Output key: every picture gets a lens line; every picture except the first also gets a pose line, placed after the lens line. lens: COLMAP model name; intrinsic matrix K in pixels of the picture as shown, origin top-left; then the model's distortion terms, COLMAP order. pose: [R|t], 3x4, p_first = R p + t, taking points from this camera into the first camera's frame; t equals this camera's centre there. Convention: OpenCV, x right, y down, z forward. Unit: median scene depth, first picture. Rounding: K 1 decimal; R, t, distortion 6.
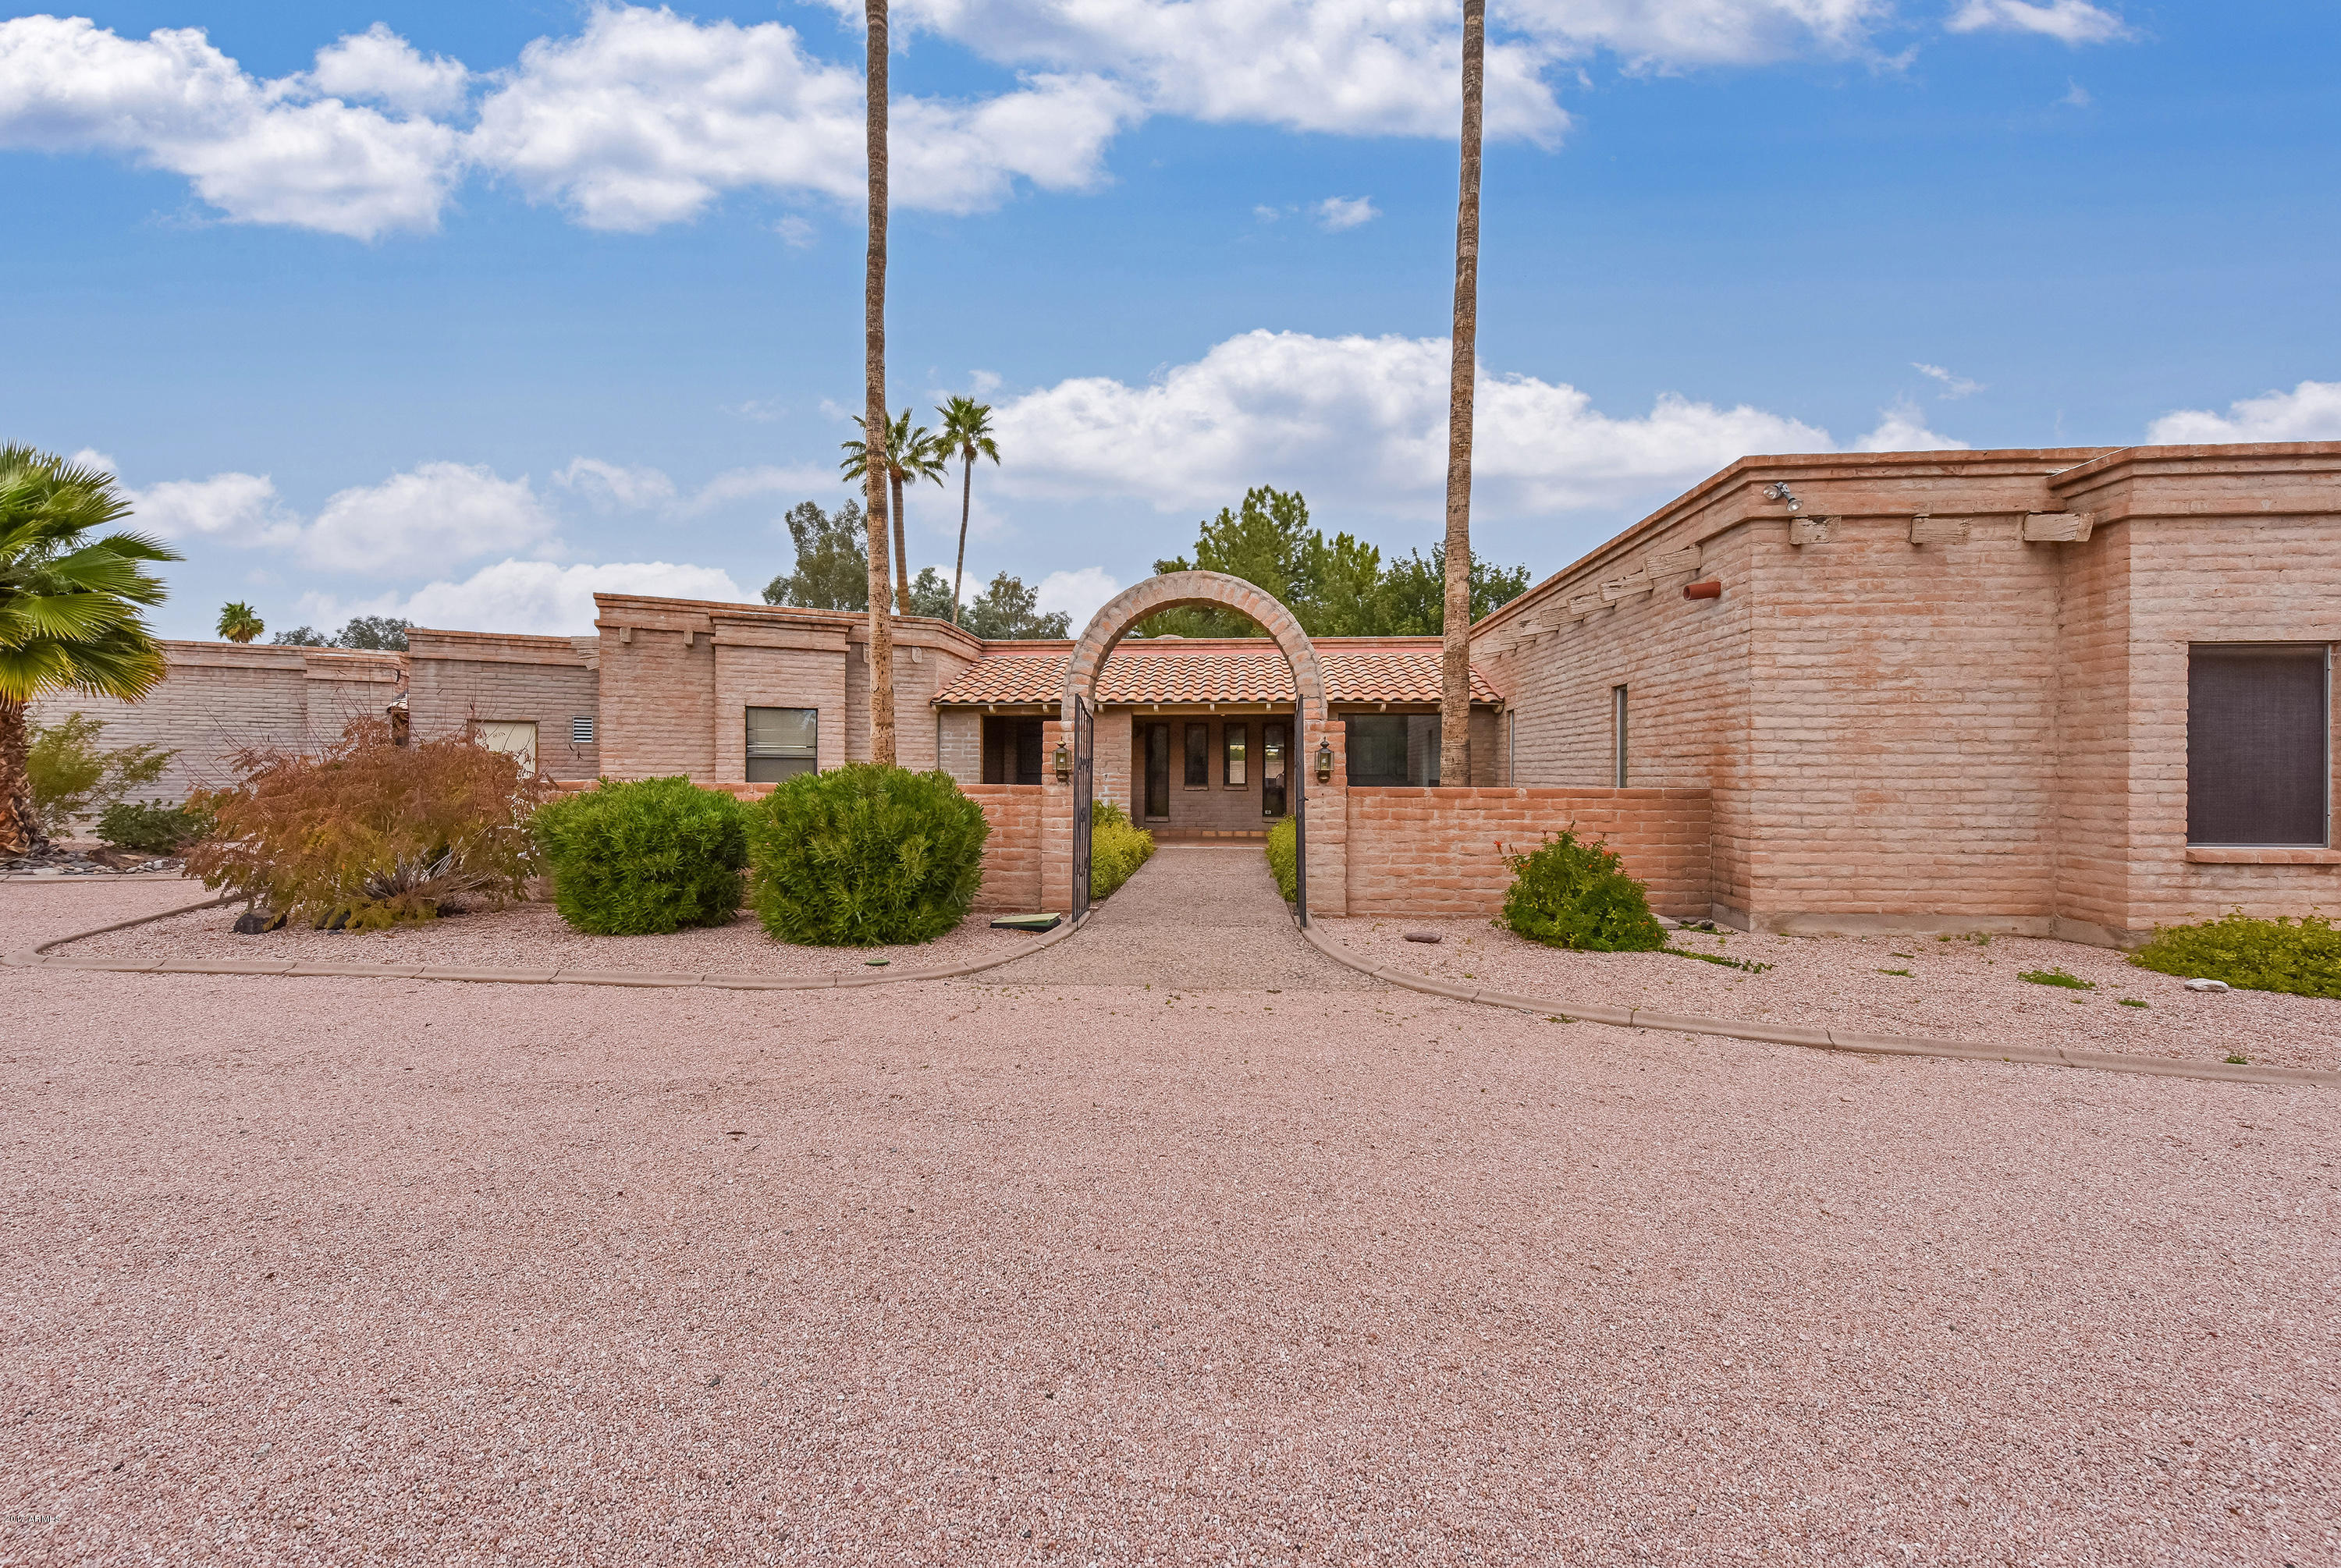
lens RADIAL K [[926.5, 0, 1170.5], [0, 926.5, 784.0], [0, 0, 1]] dist [0.001589, 0.000046]
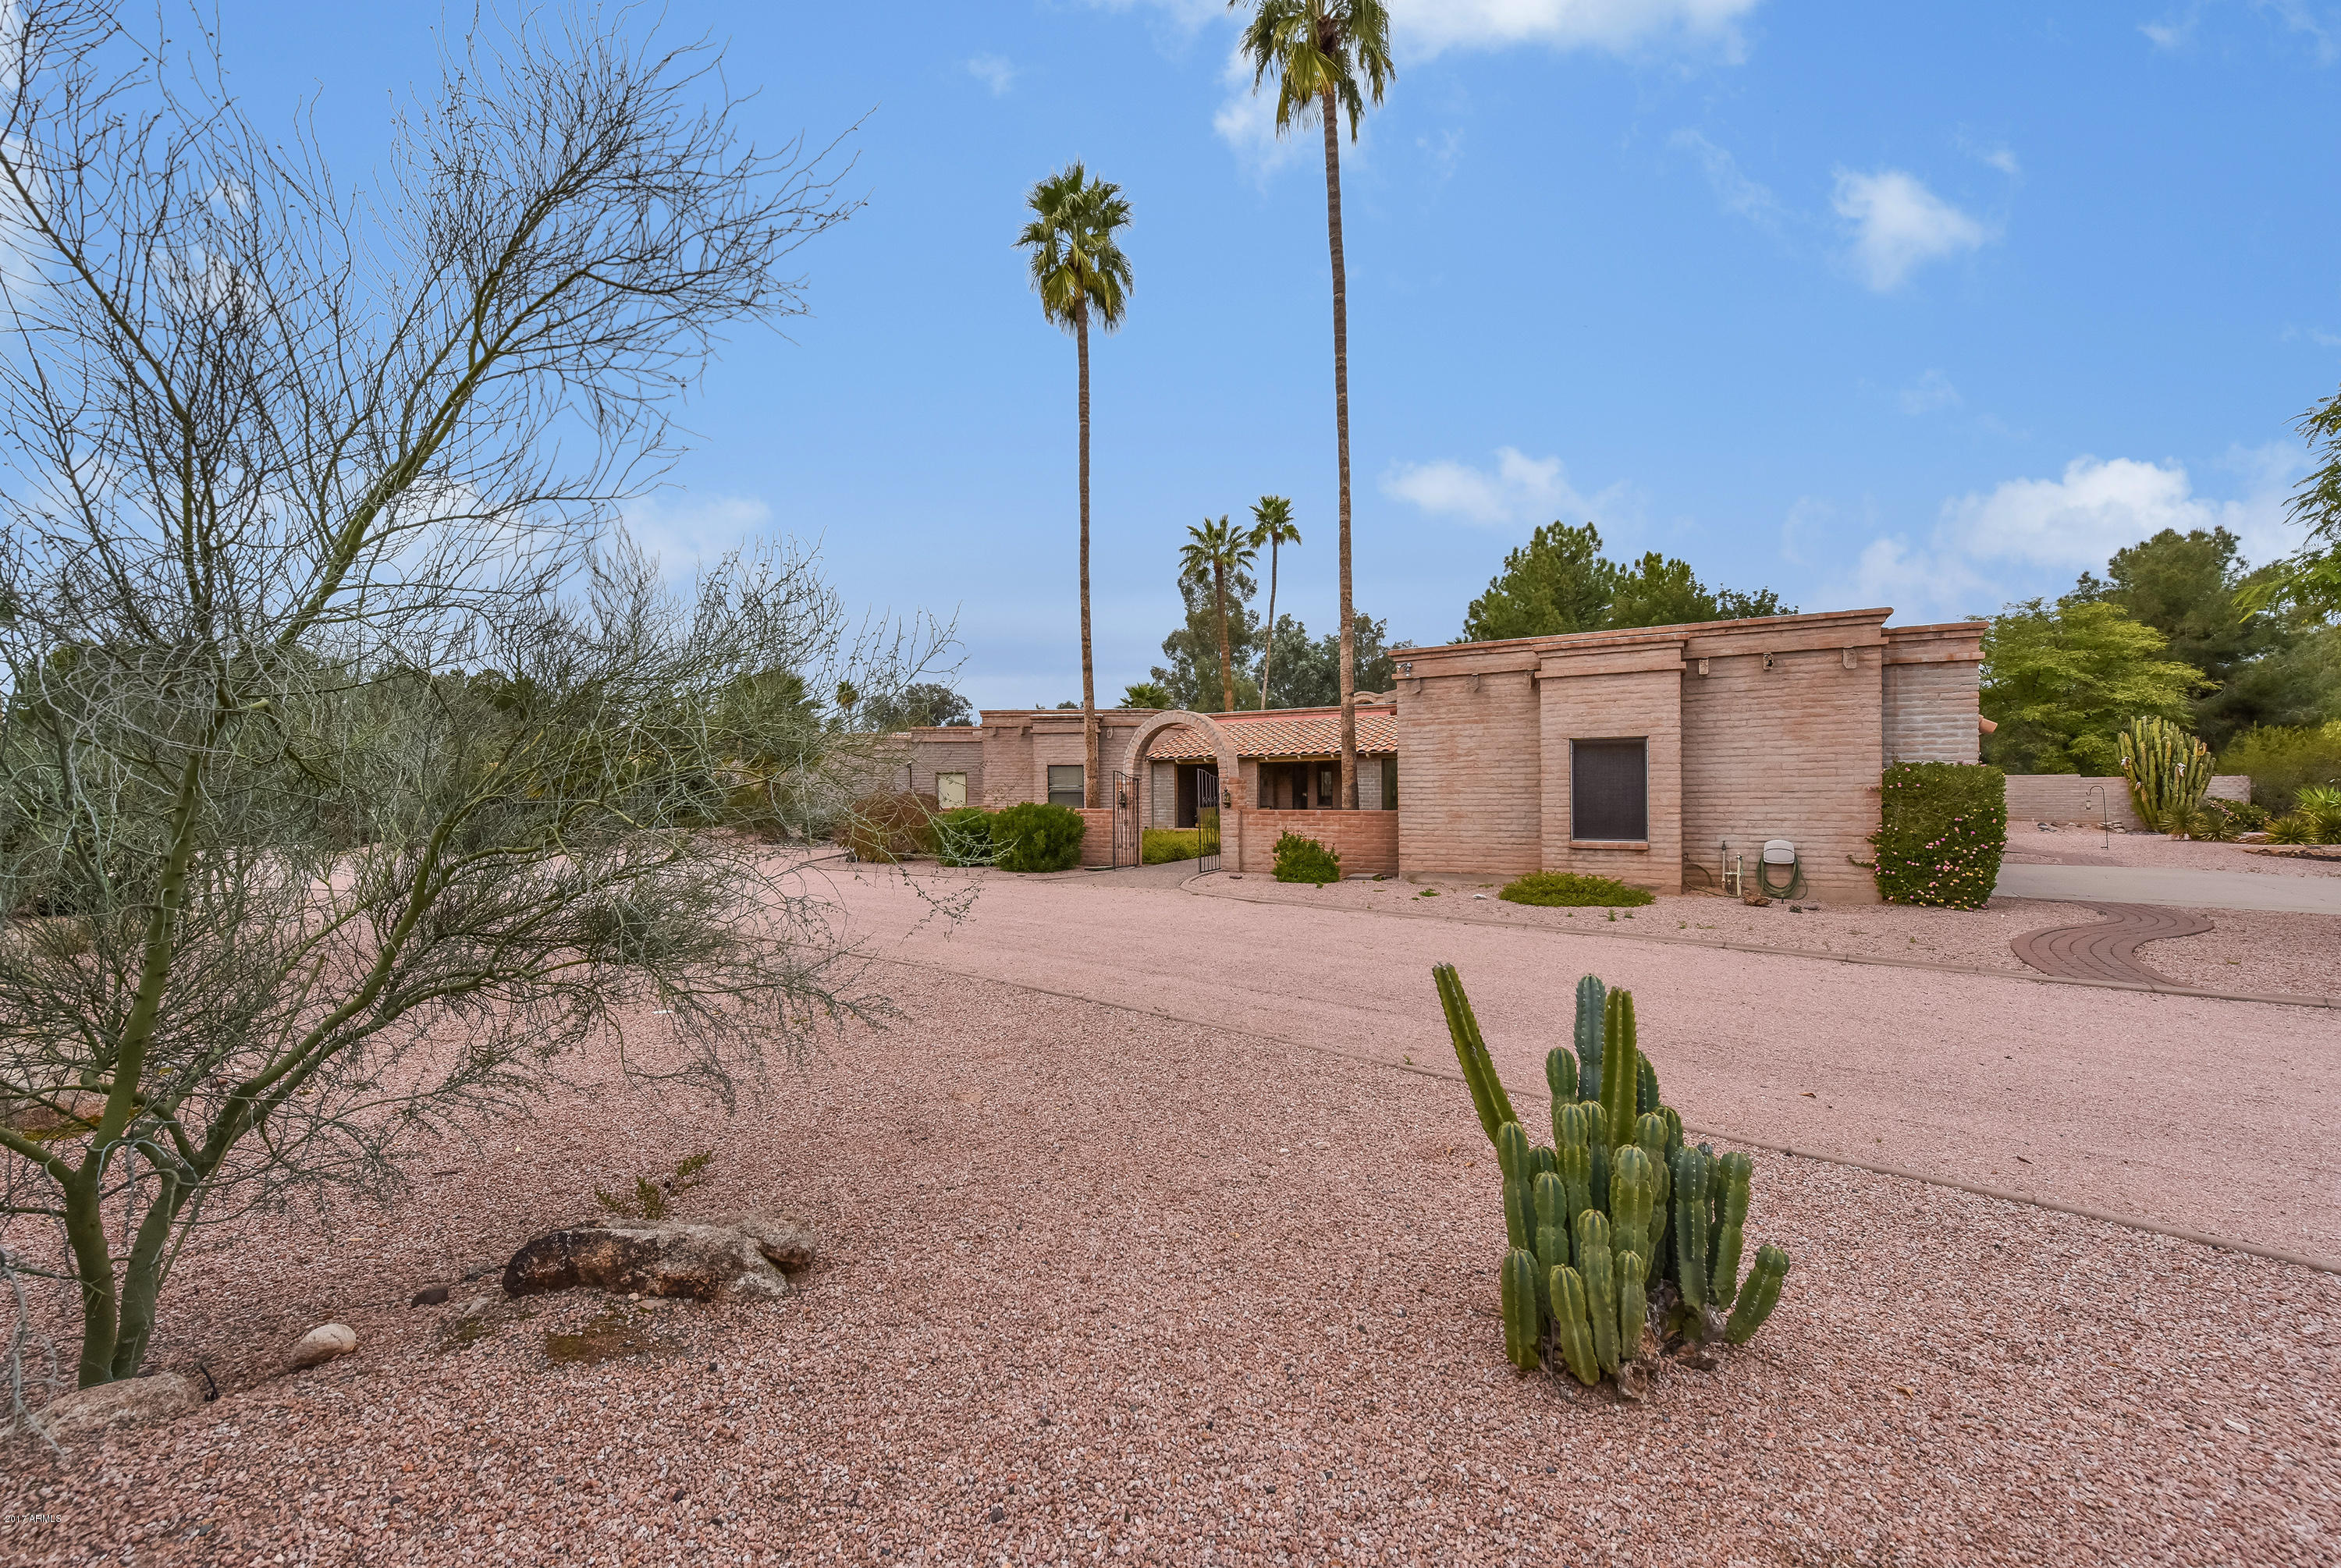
lens RADIAL K [[925.5, 0, 1172.2], [0, 925.5, 795.8], [0, 0, 1]] dist [0.002827, 0.000063]
pose [[0.900662, -0.008376, -0.434439, 0.784060], [0.008101, 0.999964, -0.002486, -0.020354], [0.434444, -0.001280, 0.900698, -0.780320]]
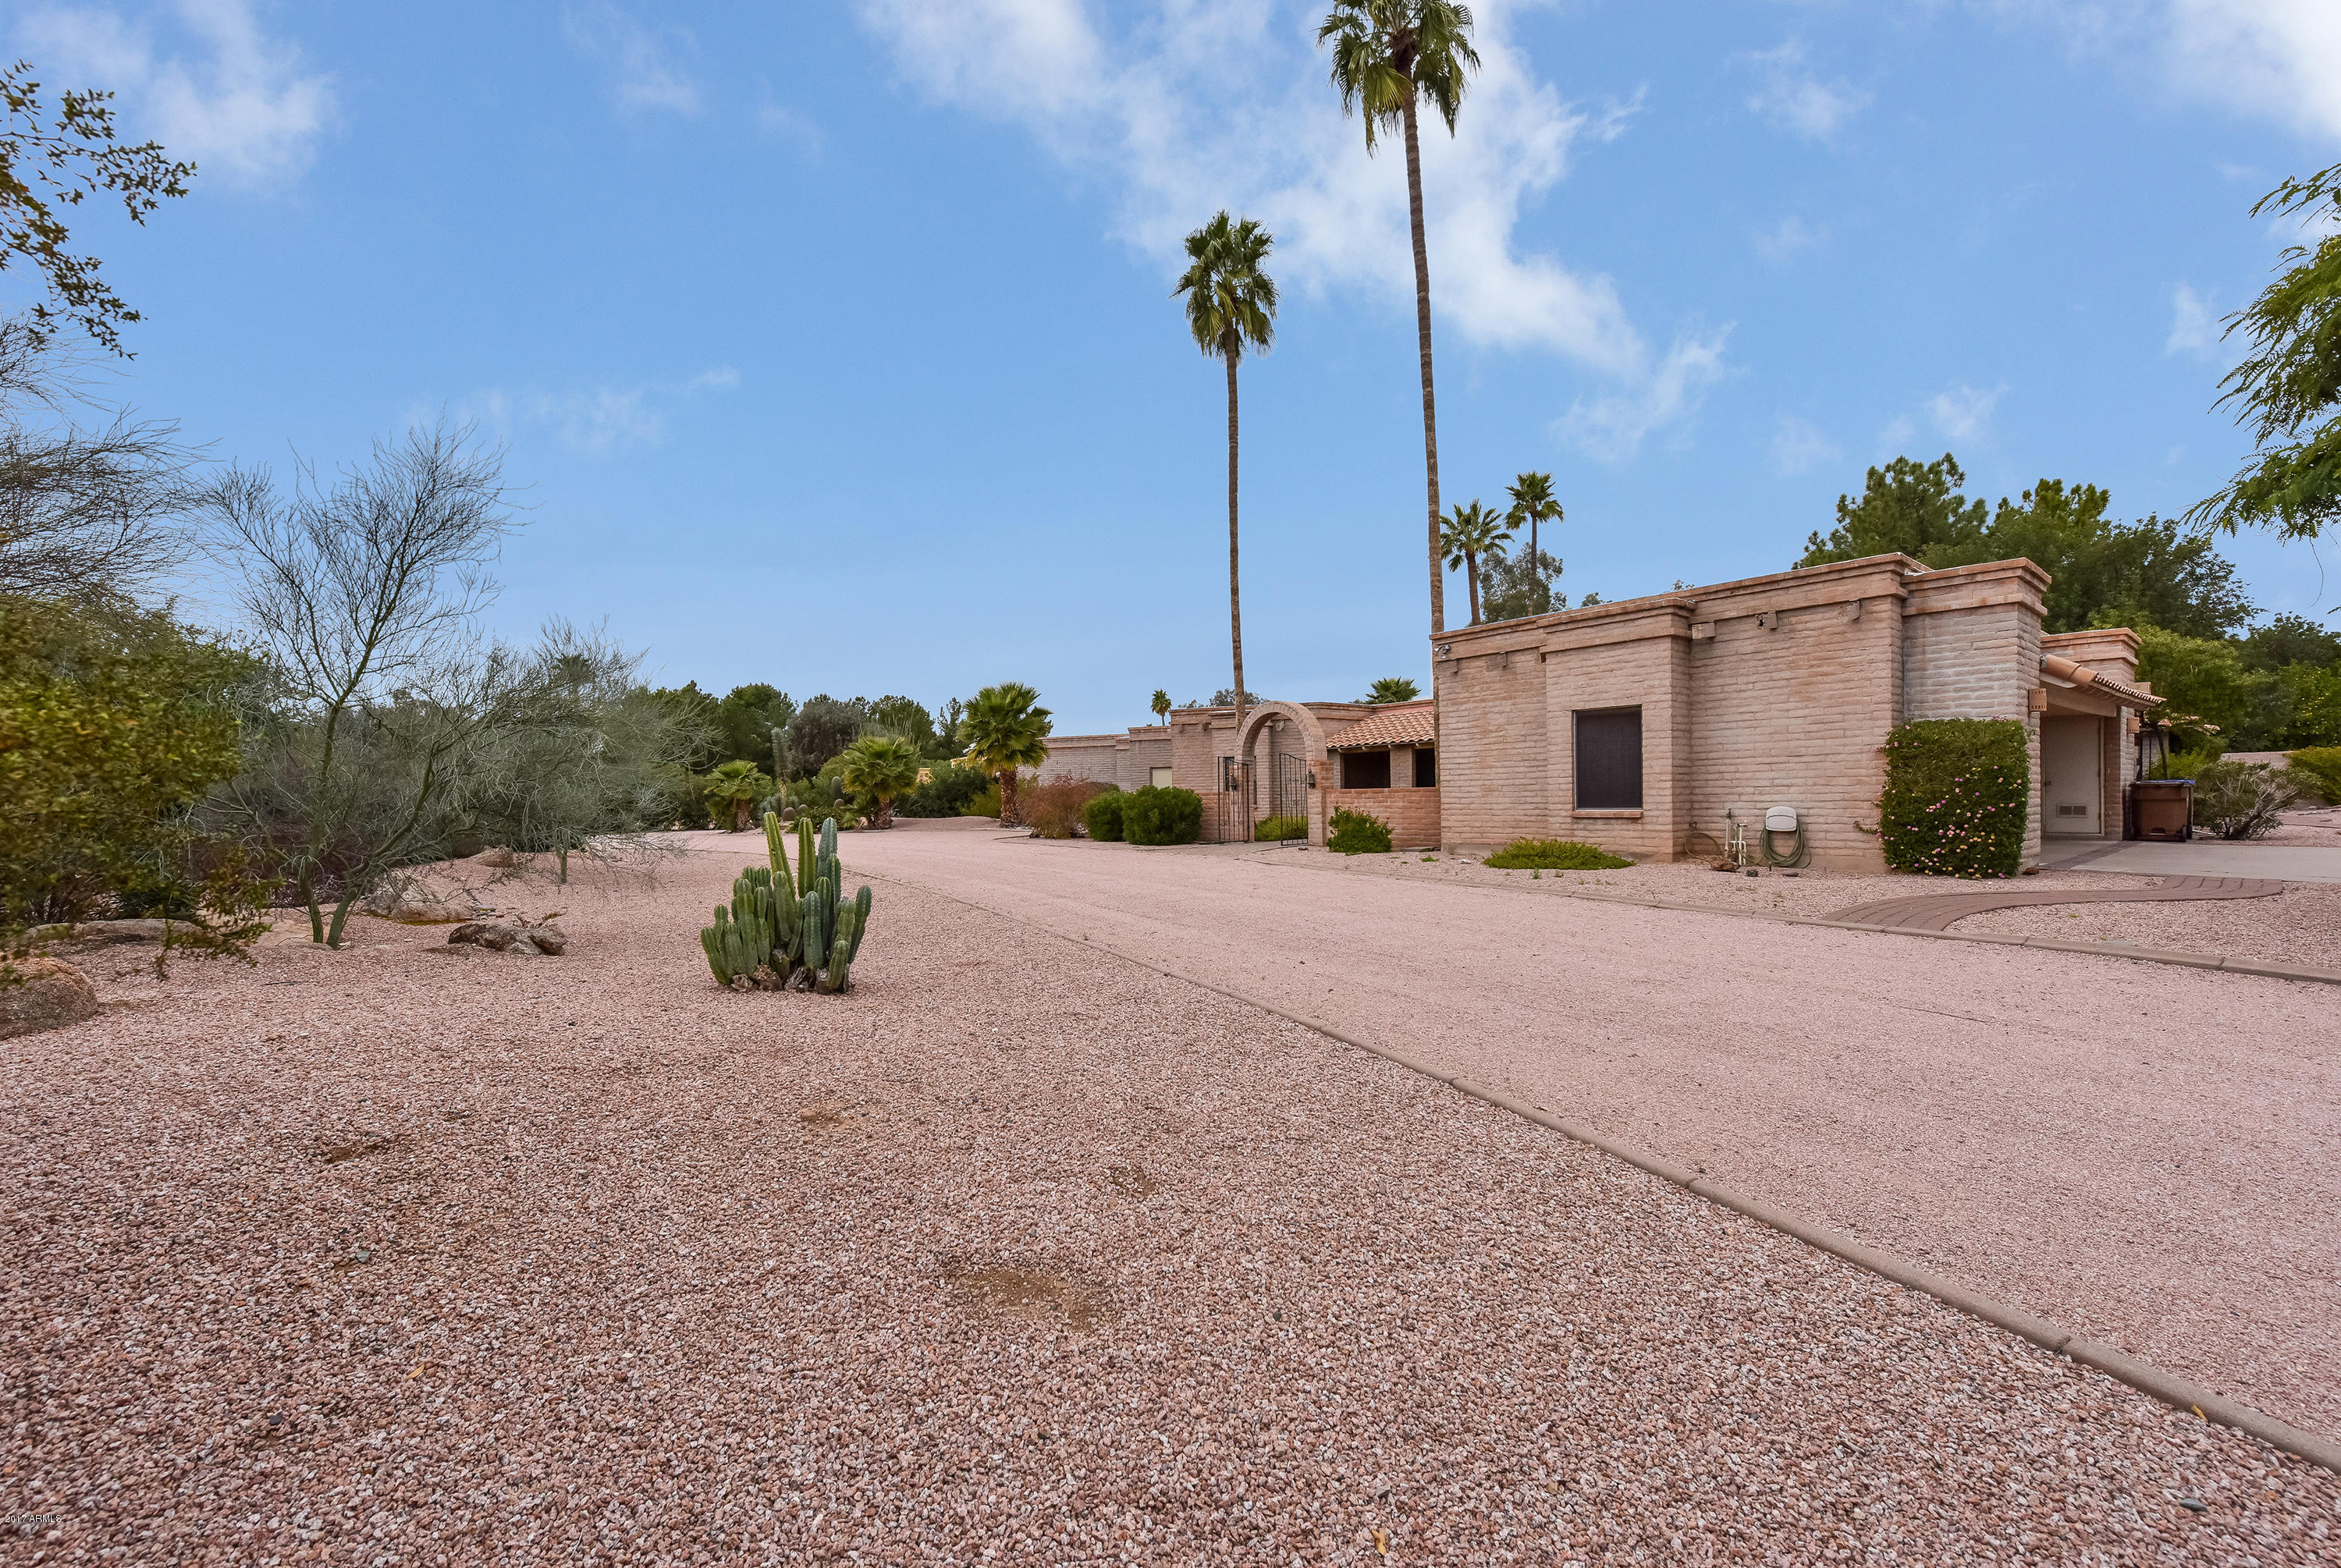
lens RADIAL K [[937.4, 0, 1173.1], [0, 937.4, 810.1], [0, 0, 1]] dist [0.004232, 0.000099]
pose [[0.689172, -0.006411, -0.724570, 1.311739], [0.014825, 0.999876, 0.005255, 0.029074], [0.724446, -0.014363, 0.689181, -0.708619]]
